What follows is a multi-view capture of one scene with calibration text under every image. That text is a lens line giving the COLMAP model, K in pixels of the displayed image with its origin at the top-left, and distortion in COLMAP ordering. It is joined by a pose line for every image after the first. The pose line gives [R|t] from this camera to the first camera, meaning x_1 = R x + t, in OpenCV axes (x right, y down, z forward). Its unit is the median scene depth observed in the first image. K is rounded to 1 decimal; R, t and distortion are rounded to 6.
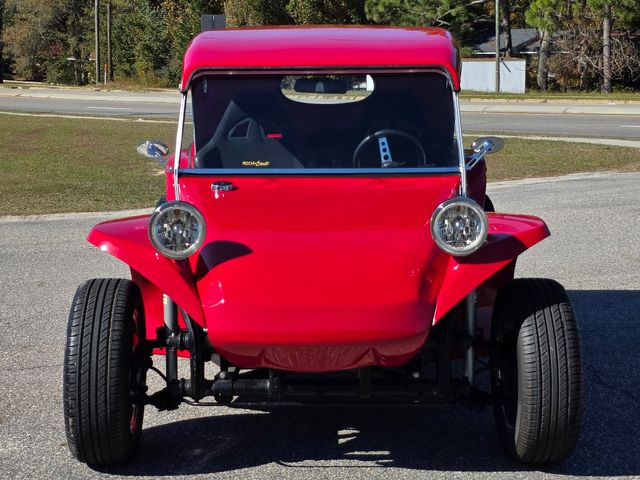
lens RADIAL K [[1076.6, 0, 287.1], [0, 1076.6, 234.6], [0, 0, 1]] dist [0.085114, 0.000000]
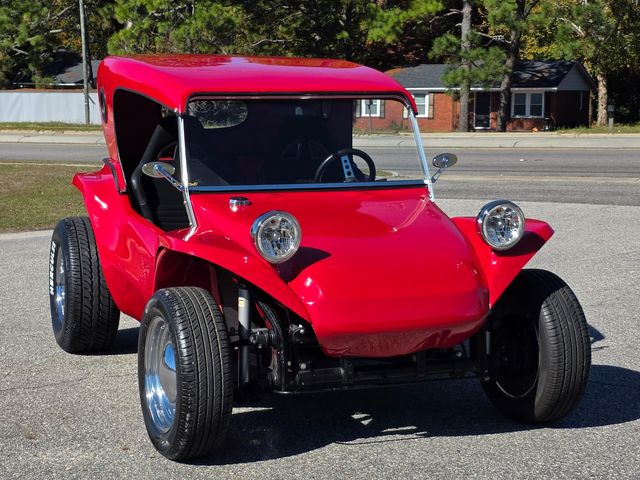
lens RADIAL K [[1076.6, 0, 317.8], [0, 1076.6, 239.2], [0, 0, 1]] dist [0.085114, 0.000000]
pose [[0.949298, -0.037679, 0.312110, -0.331568], [0.044018, 0.998942, -0.013285, 0.011716], [-0.311280, 0.026350, 0.949953, -0.061062]]
